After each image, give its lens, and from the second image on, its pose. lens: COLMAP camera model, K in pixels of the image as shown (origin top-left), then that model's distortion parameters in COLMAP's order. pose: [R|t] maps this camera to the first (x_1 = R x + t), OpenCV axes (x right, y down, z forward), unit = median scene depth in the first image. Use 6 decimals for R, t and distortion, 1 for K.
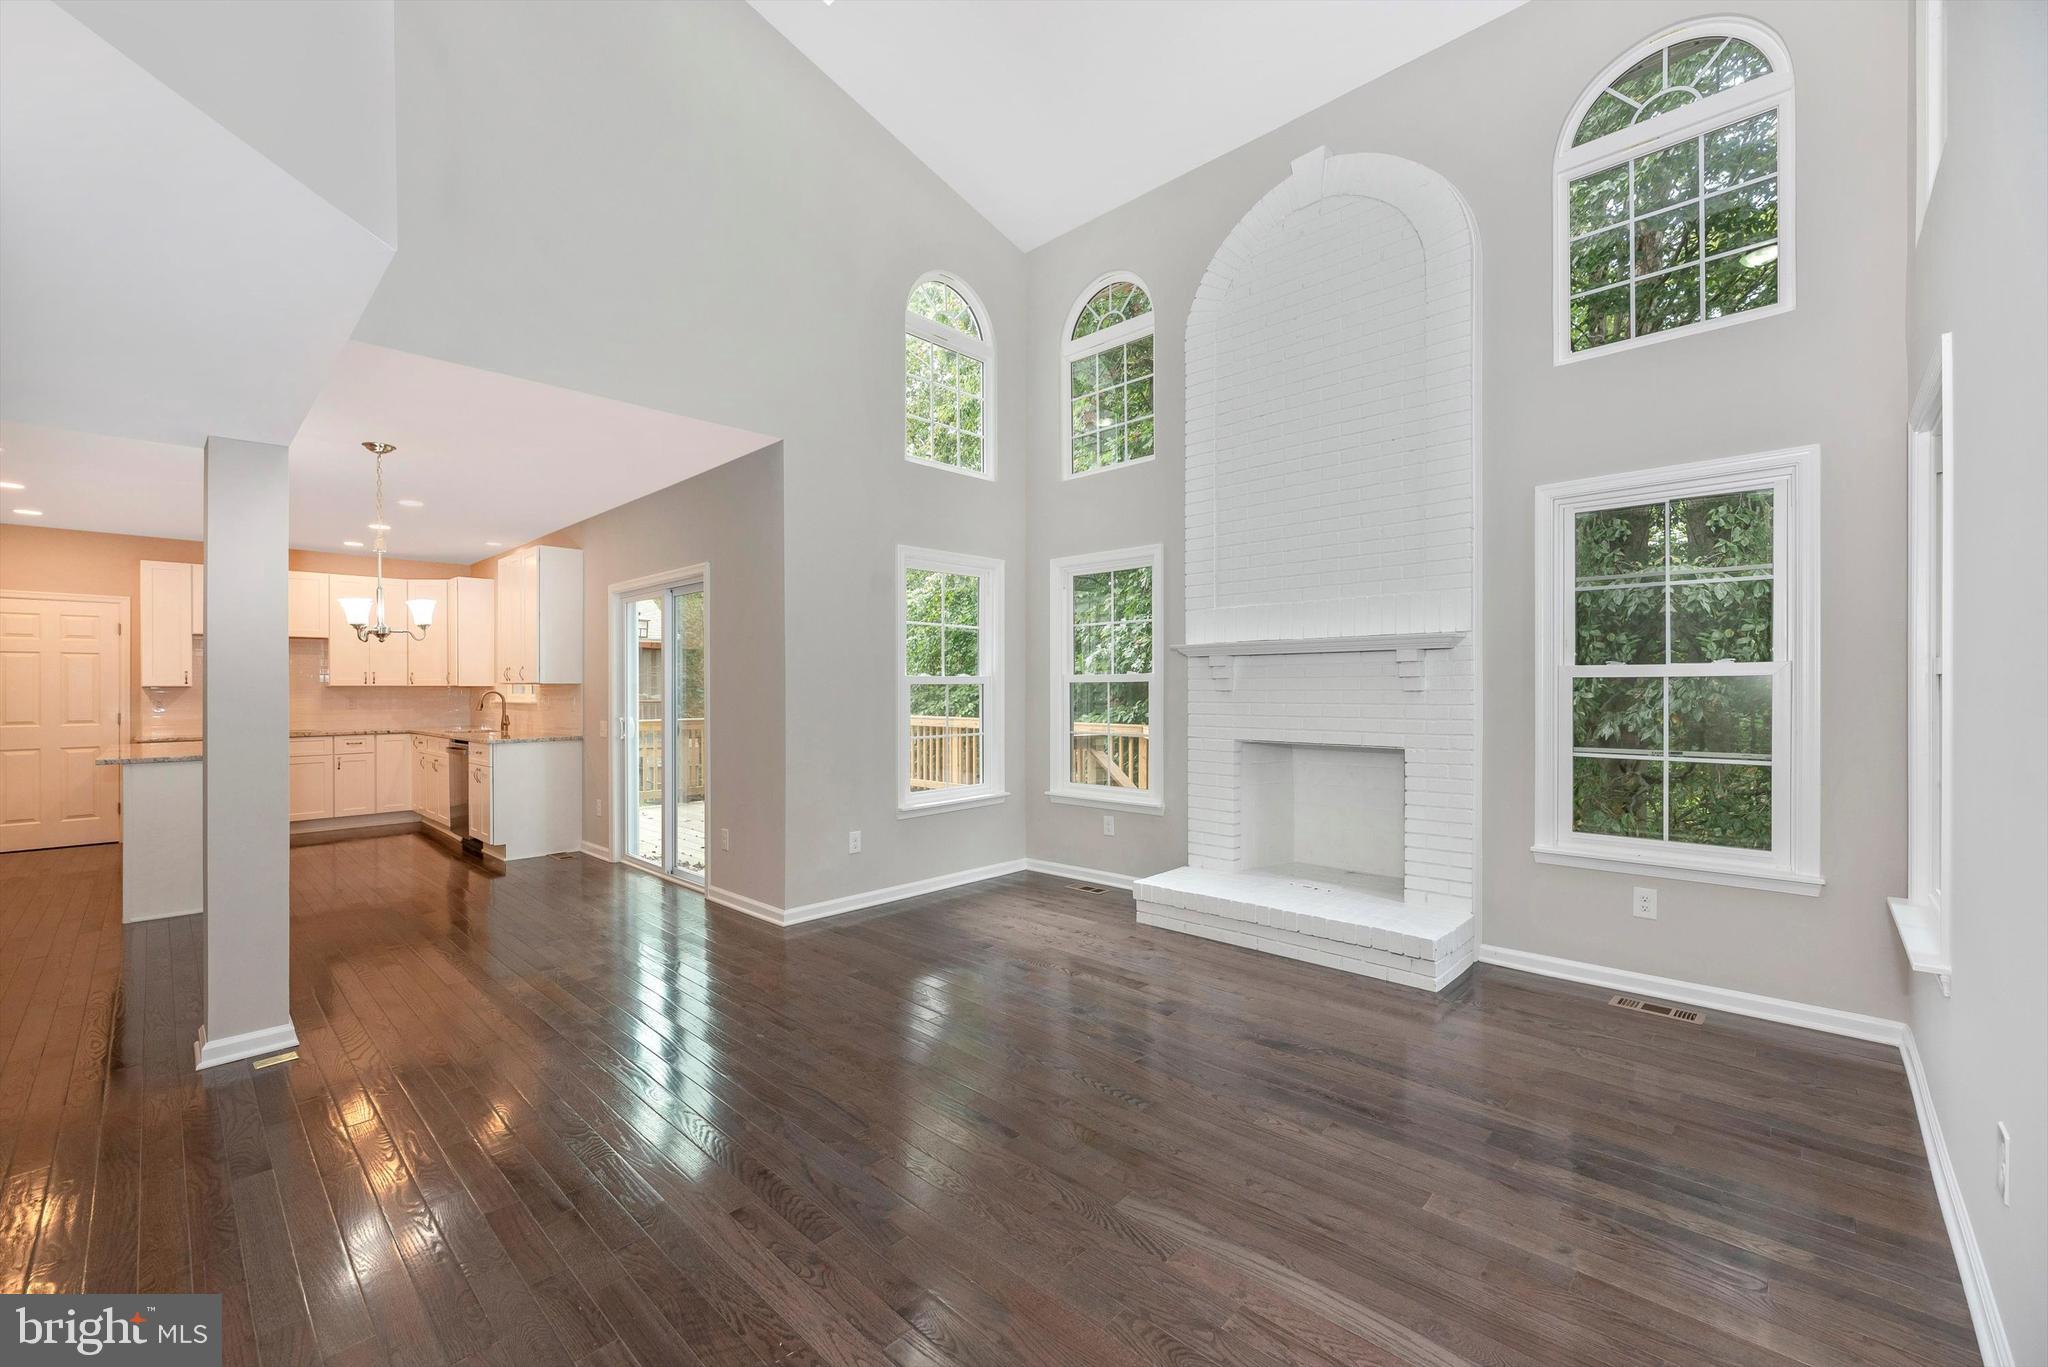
lens RADIAL K [[828.7, 0, 1027.4], [0, 828.7, 686.5], [0, 0, 1]] dist [-0.000670, 0.000017]
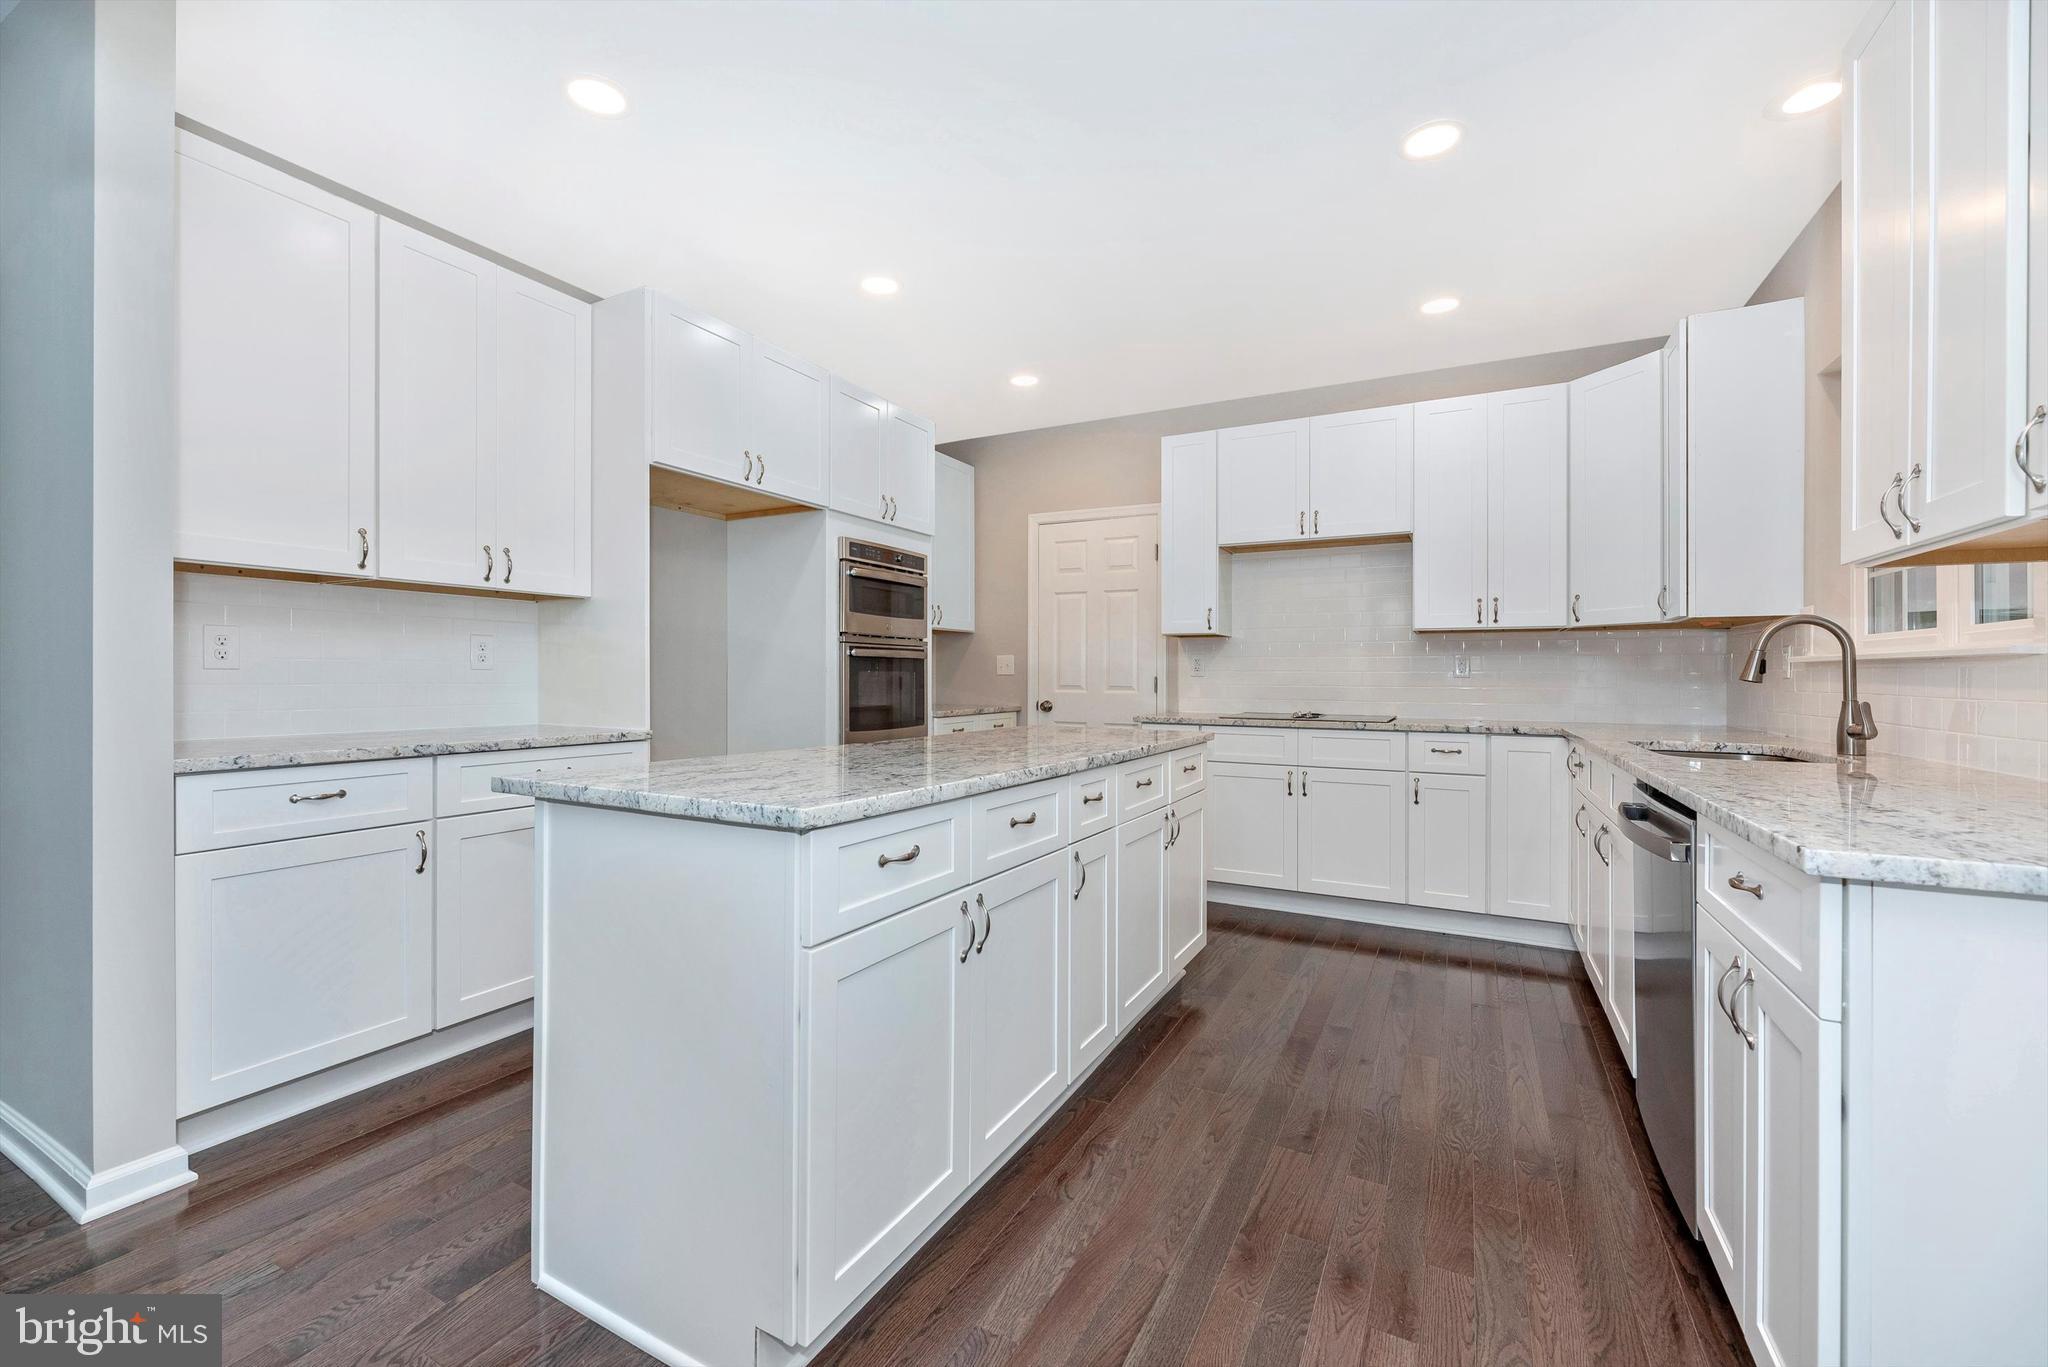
lens RADIAL K [[828.7, 0, 1027.4], [0, 828.7, 686.5], [0, 0, 1]] dist [-0.000670, 0.000017]
pose [[0.264372, 0.020392, -0.964205, -0.719096], [-0.000522, 0.999779, 0.021001, 0.039152], [0.964421, -0.005048, 0.264325, 1.086911]]
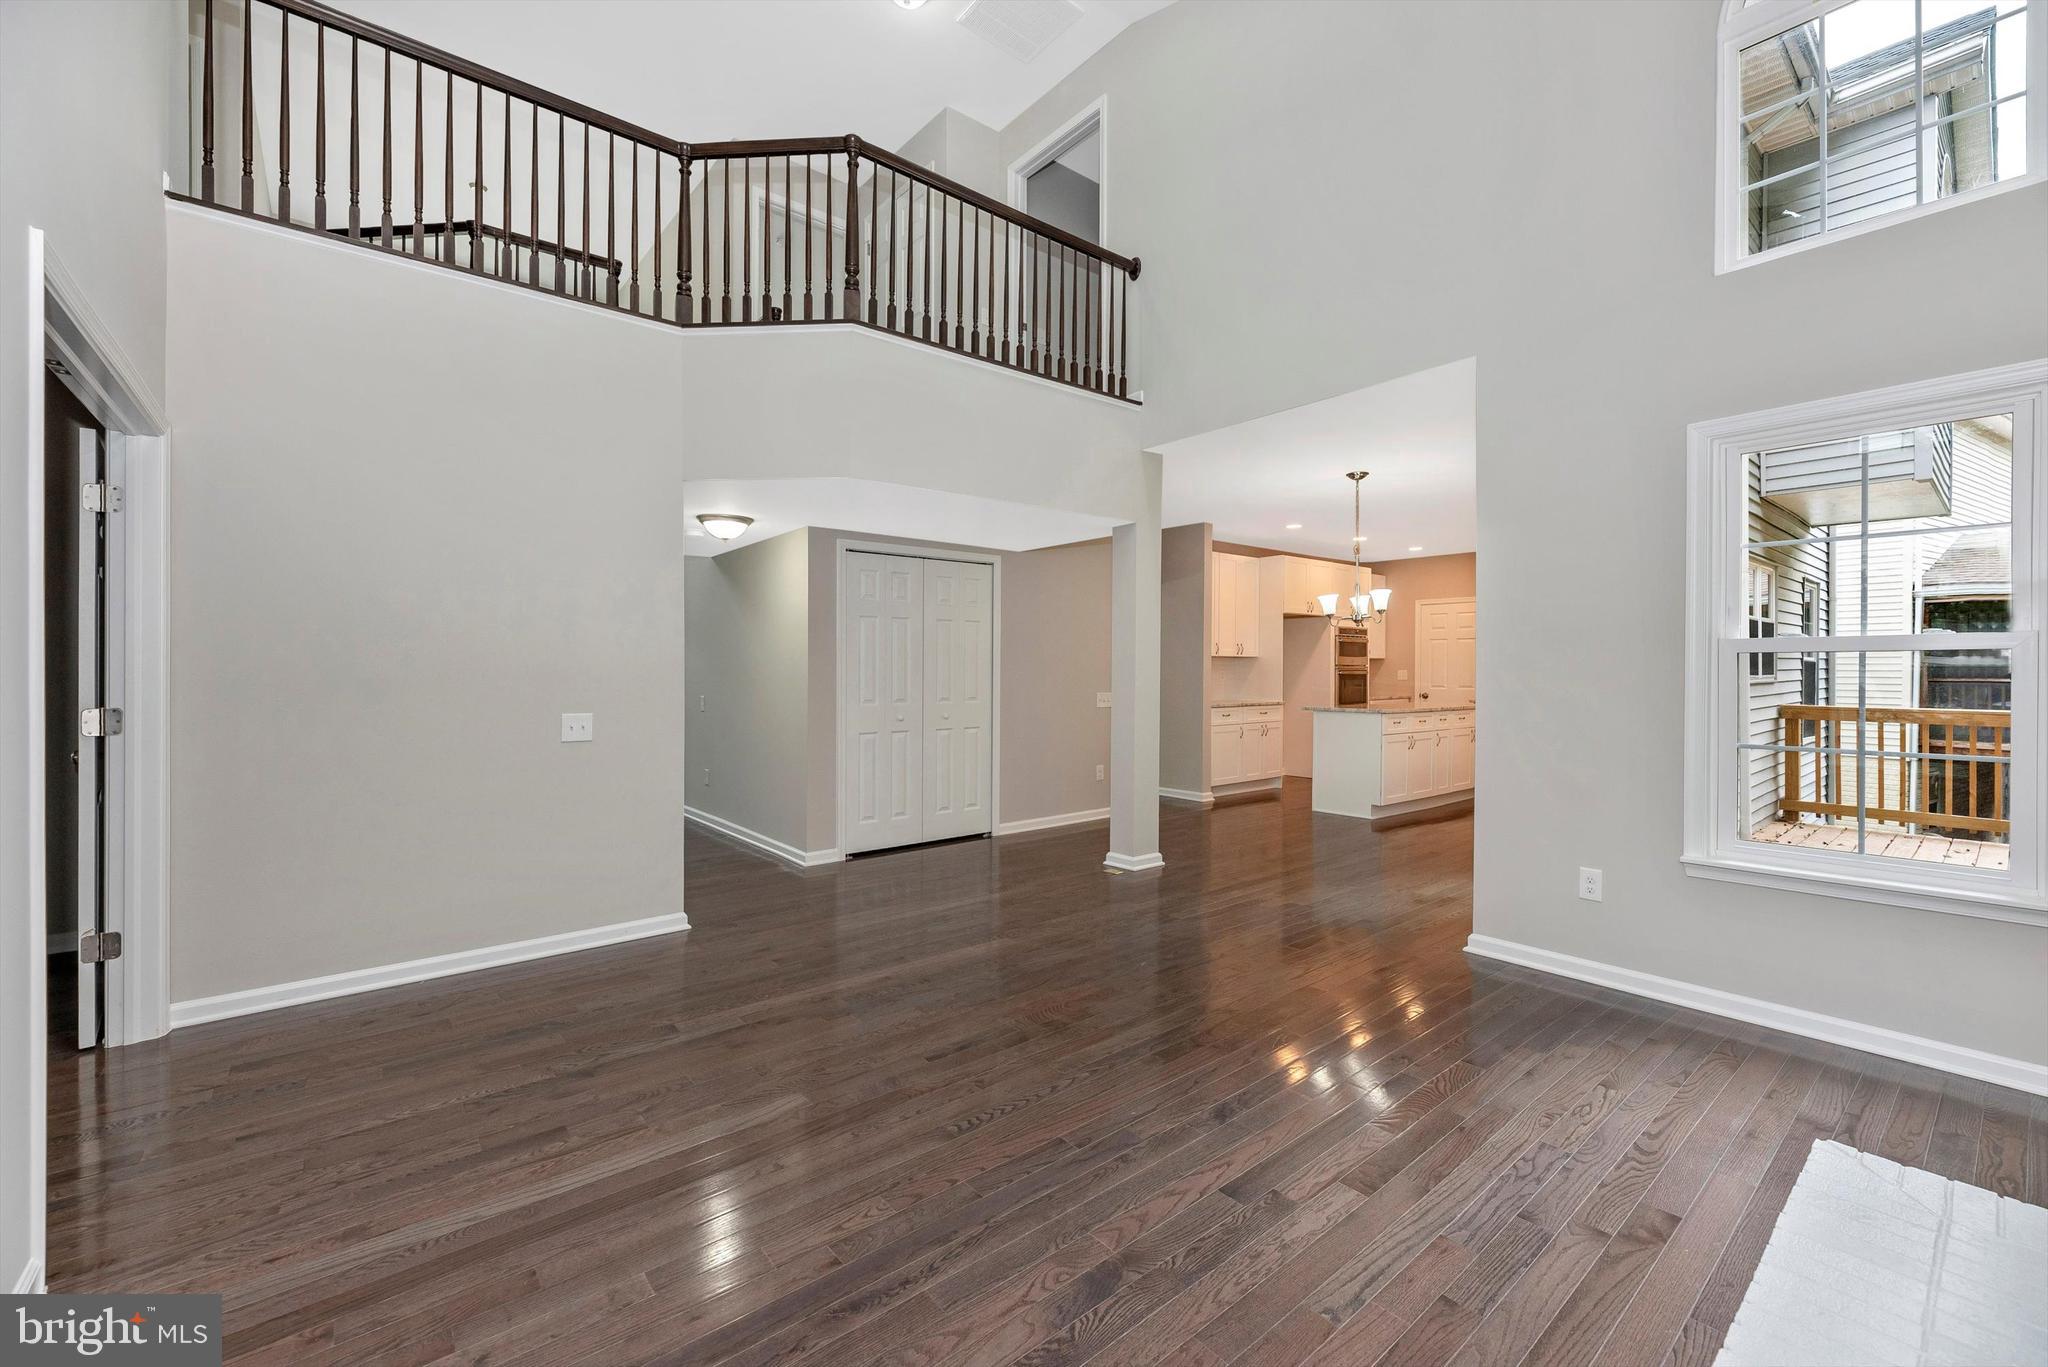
lens RADIAL K [[842.5, 0, 1044.6], [0, 842.5, 677.2], [0, 0, 1]] dist [-0.000183, -0.000092]
pose [[-0.118634, 0.011910, -0.992867, 0.563532], [0.008922, 0.999900, 0.010928, 0.005469], [0.992898, -0.007562, -0.118728, 0.667182]]
